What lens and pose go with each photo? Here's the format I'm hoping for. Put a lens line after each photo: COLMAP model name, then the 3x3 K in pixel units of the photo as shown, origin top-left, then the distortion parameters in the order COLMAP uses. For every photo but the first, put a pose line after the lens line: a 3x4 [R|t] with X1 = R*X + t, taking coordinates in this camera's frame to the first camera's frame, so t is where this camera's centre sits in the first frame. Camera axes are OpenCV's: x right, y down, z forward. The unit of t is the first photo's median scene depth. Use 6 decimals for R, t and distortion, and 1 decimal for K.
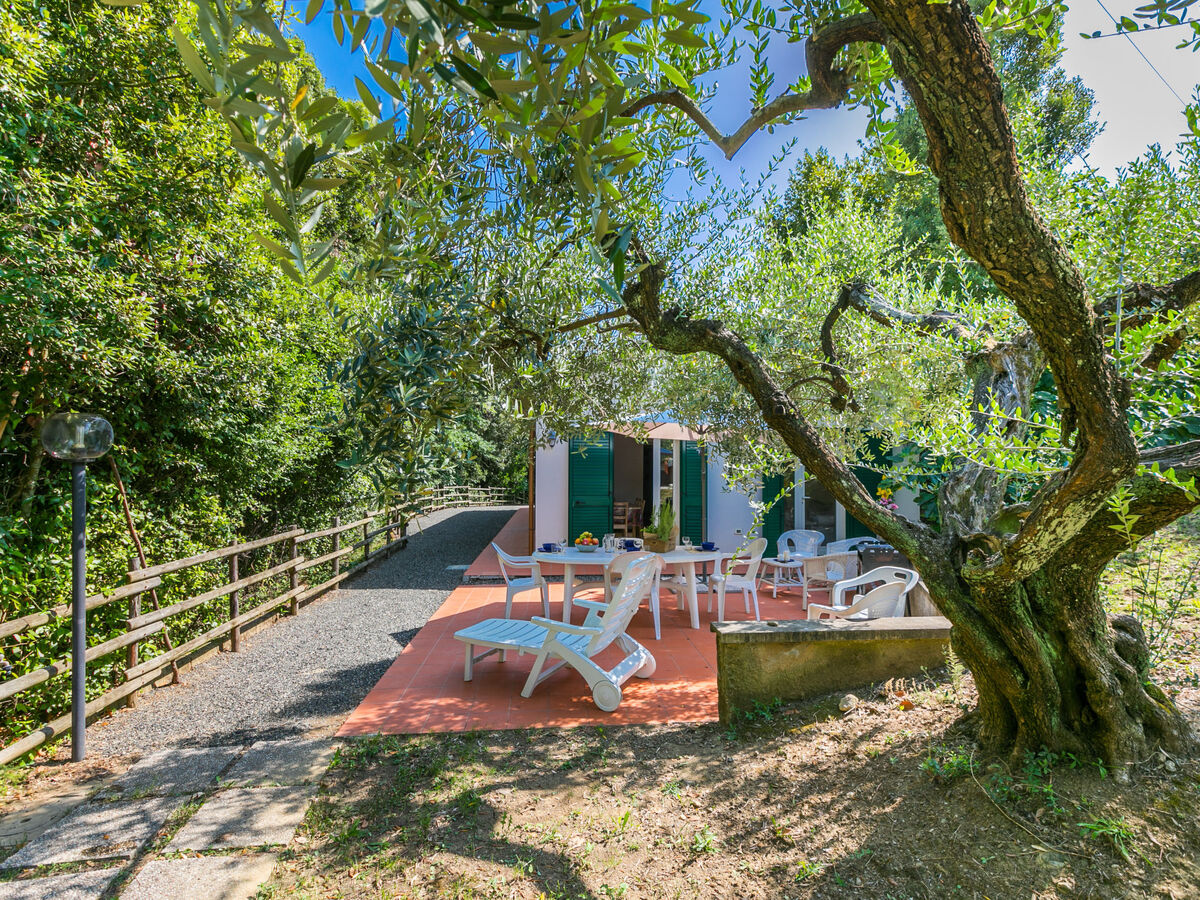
lens RADIAL K [[583.1, 0, 600.0], [0, 583.1, 450.0], [0, 0, 1]] dist [0.001399, 0.000621]
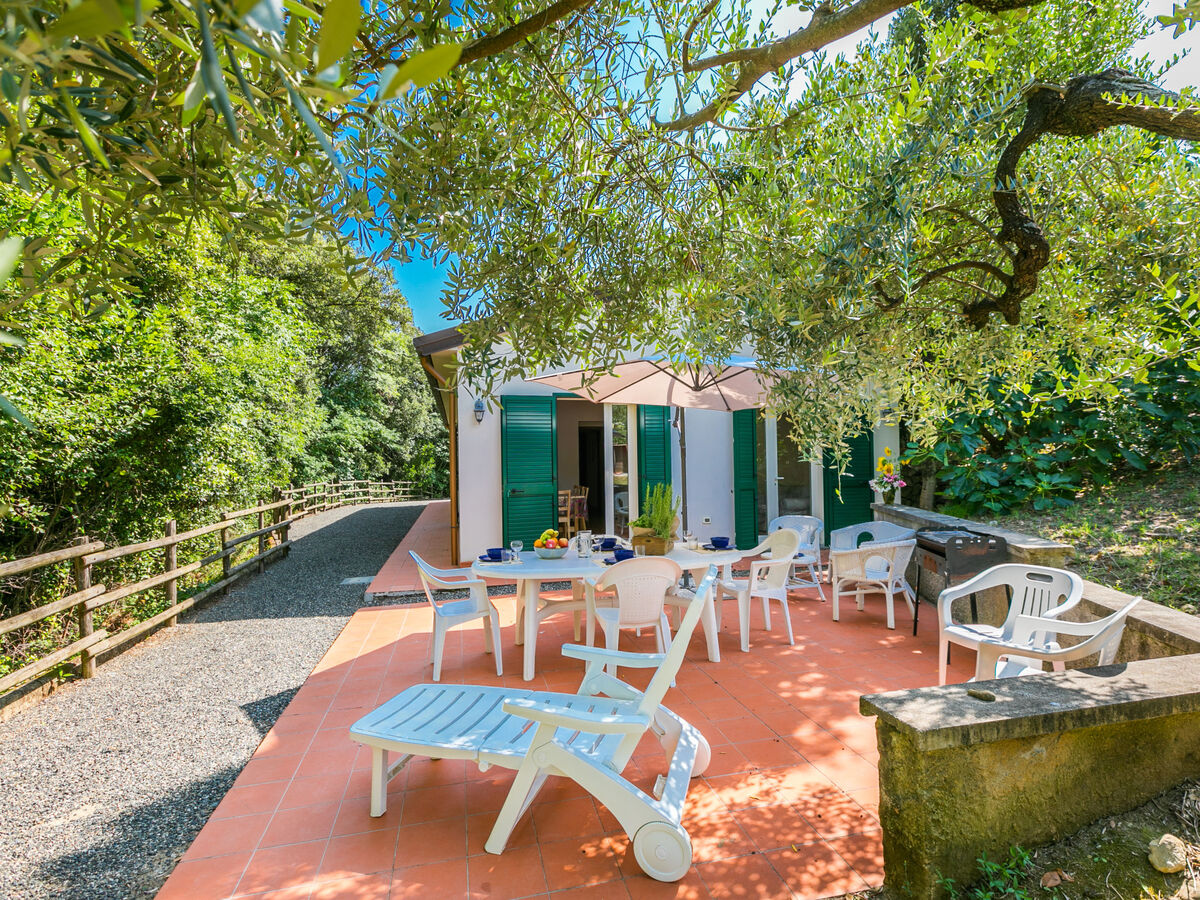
lens RADIAL K [[583.1, 0, 600.0], [0, 583.1, 450.0], [0, 0, 1]] dist [0.001399, 0.000621]
pose [[0.987600, -0.018110, 0.155941, -0.048713], [0.015901, 0.999755, 0.015404, 0.024634], [-0.156182, -0.012733, 0.987646, 0.210127]]
